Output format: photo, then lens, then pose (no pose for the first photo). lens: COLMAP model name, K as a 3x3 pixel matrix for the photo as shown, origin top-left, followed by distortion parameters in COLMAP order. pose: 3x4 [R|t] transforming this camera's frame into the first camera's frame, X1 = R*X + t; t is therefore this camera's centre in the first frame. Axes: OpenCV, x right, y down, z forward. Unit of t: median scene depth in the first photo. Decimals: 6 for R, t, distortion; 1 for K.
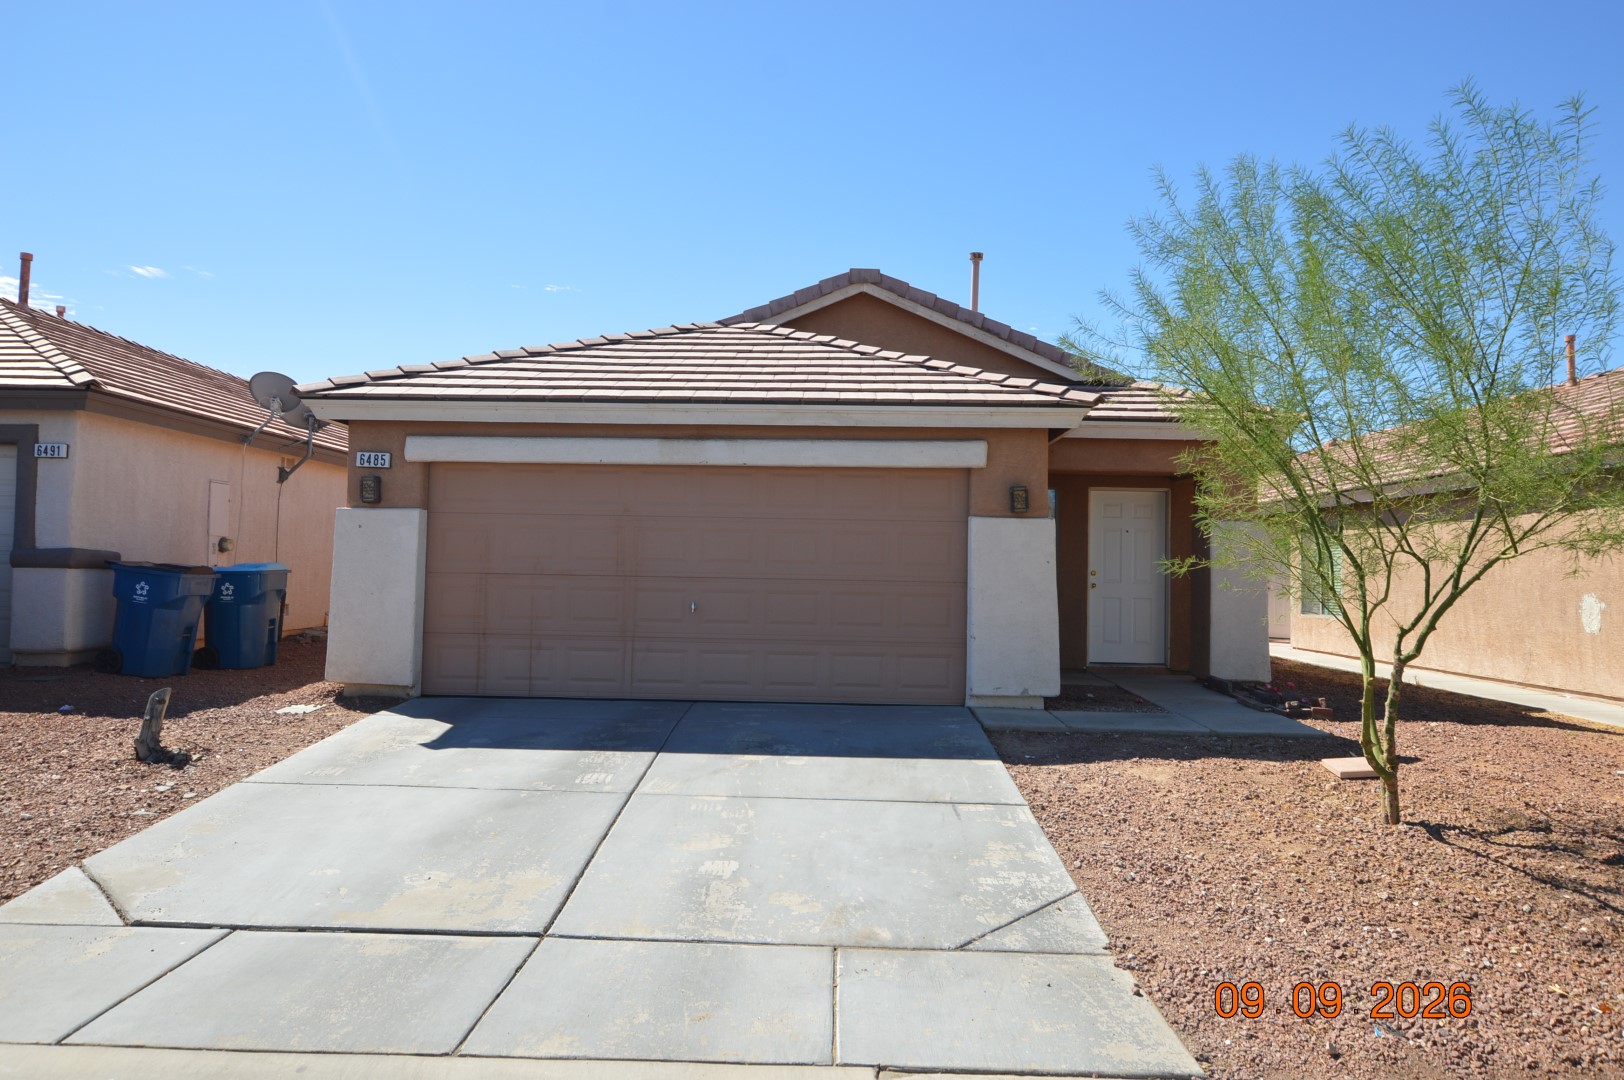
lens RADIAL K [[1099.0, 0, 813.7], [0, 1099.0, 539.2], [0, 0, 1]] dist [0.003822, 0.005054]
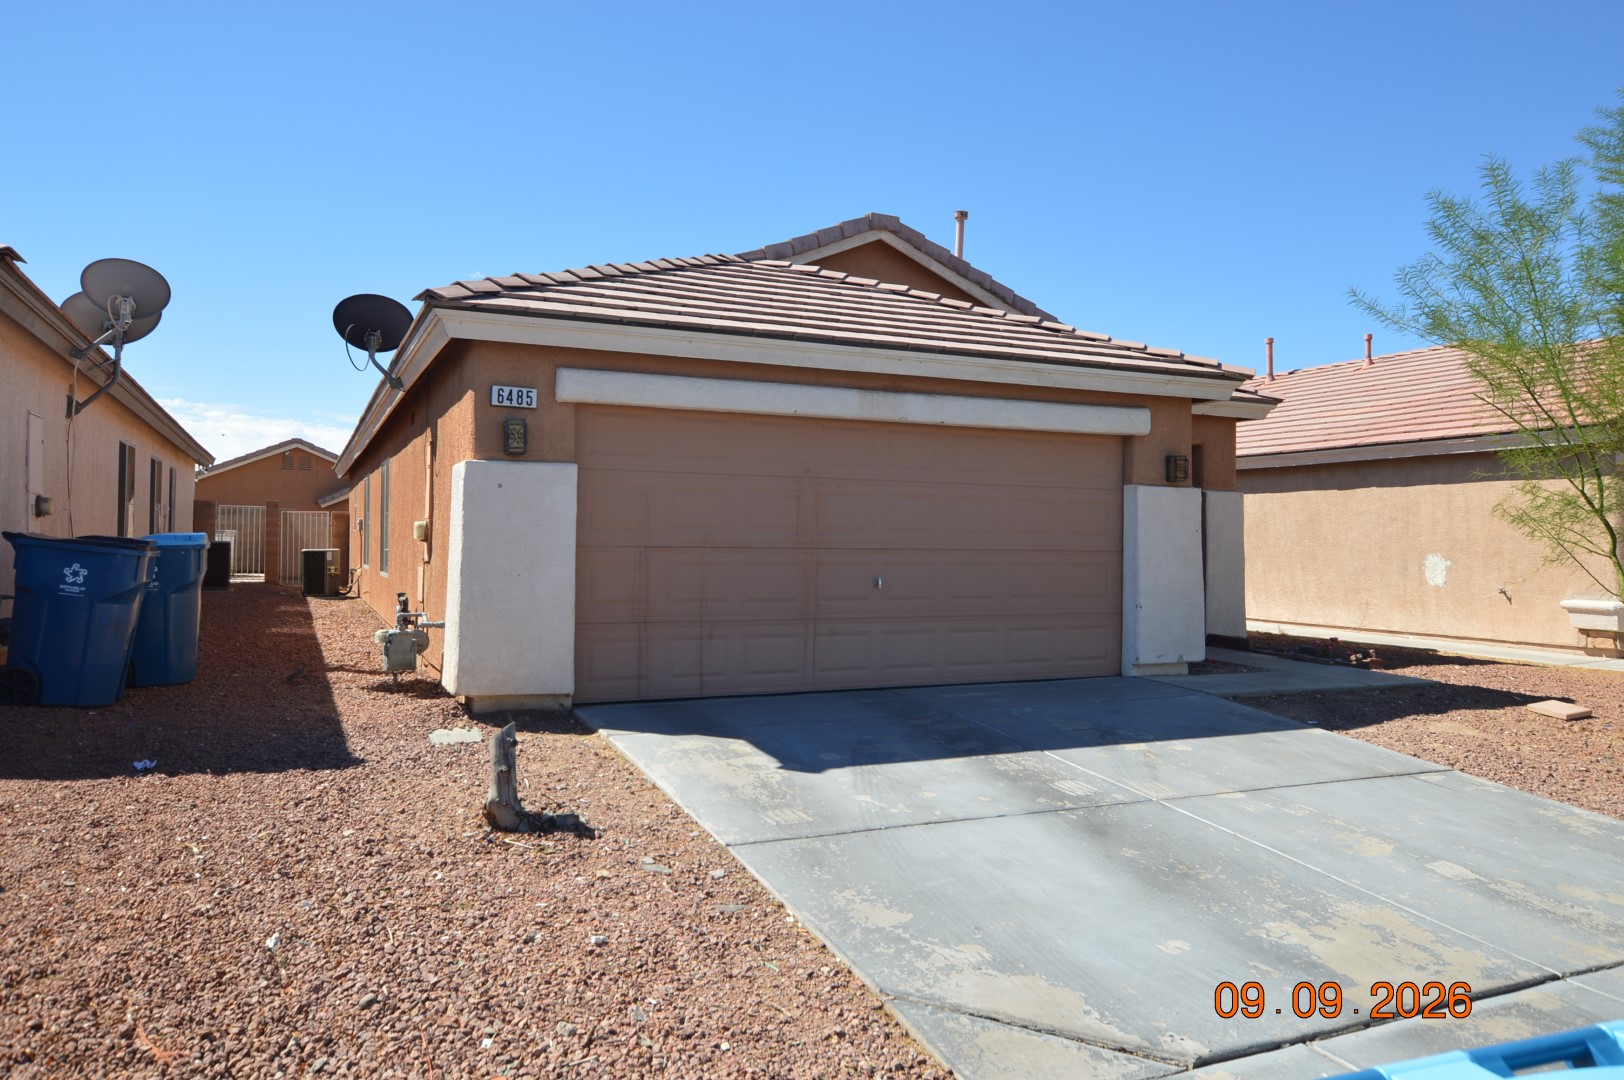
lens RADIAL K [[1099.0, 0, 808.9], [0, 1099.0, 538.8], [0, 0, 1]] dist [0.003822, 0.005054]
pose [[0.899598, -0.006463, 0.436671, -0.539597], [-0.009099, 0.999396, 0.033535, -0.002423], [-0.436624, -0.034142, 0.898996, 0.231786]]
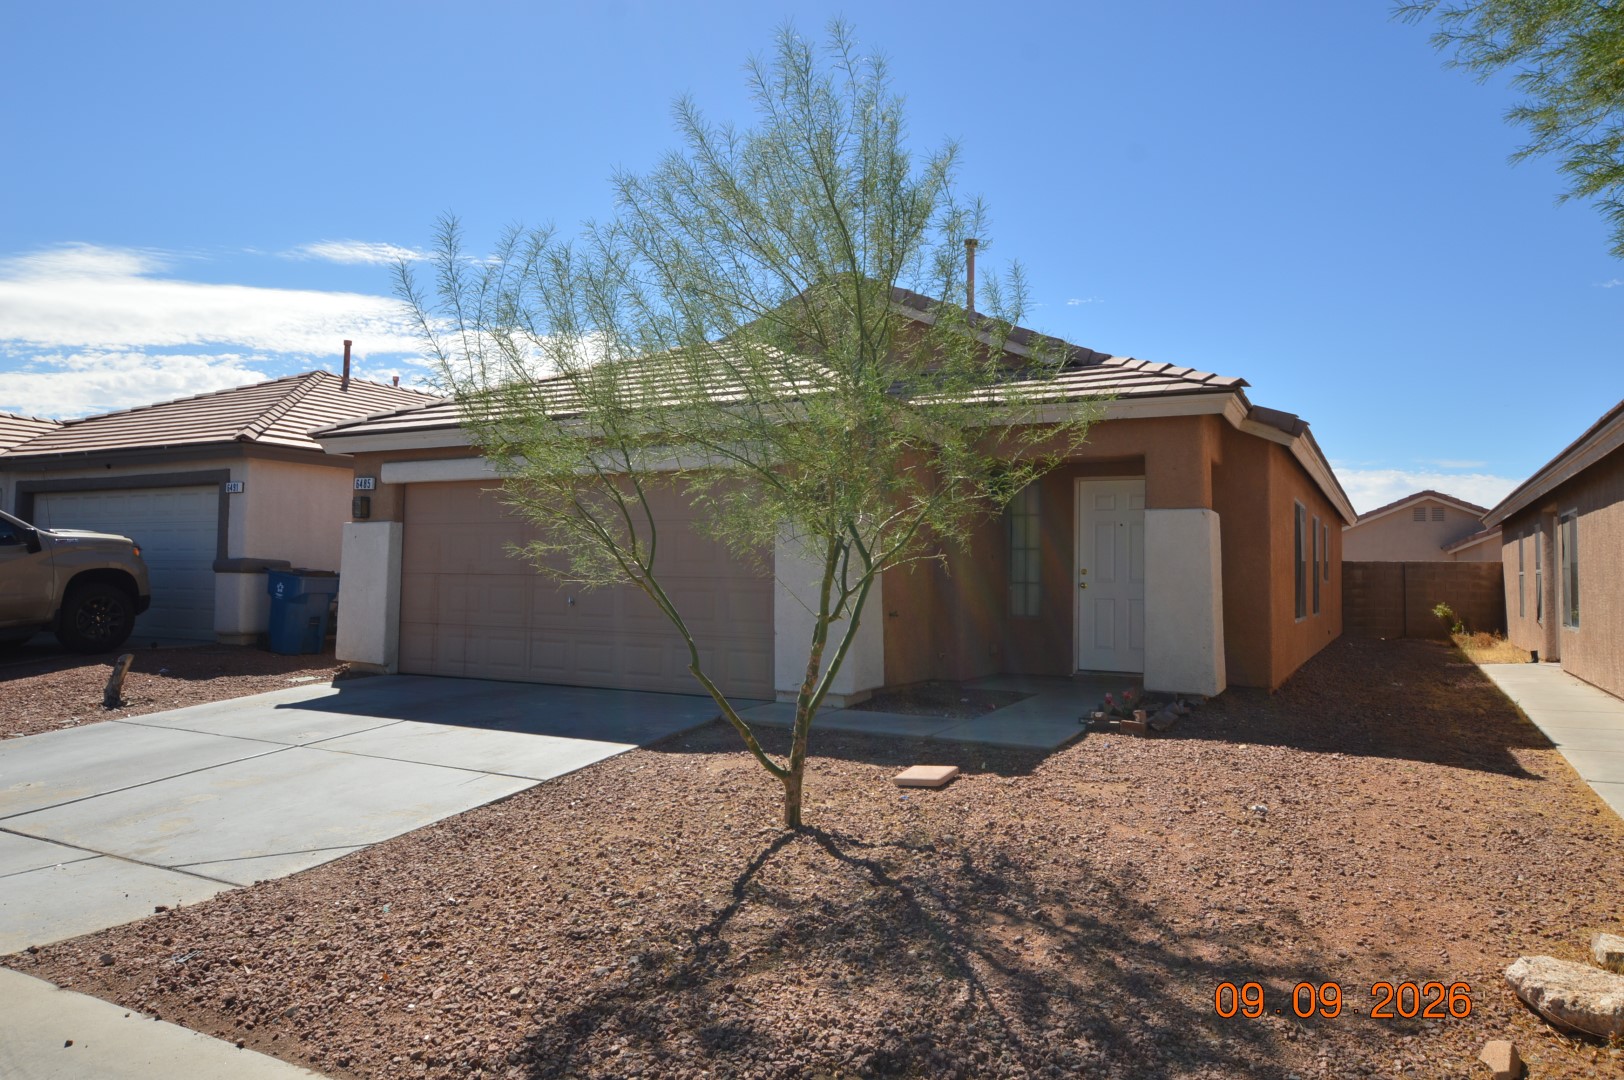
lens RADIAL K [[1099.0, 0, 805.7], [0, 1099.0, 535.1], [0, 0, 1]] dist [0.003822, 0.005054]
pose [[0.888033, -0.023888, -0.459159, 0.612581], [0.016040, 0.999651, -0.020987, 0.020892], [0.459500, 0.011272, 0.888106, 0.114542]]
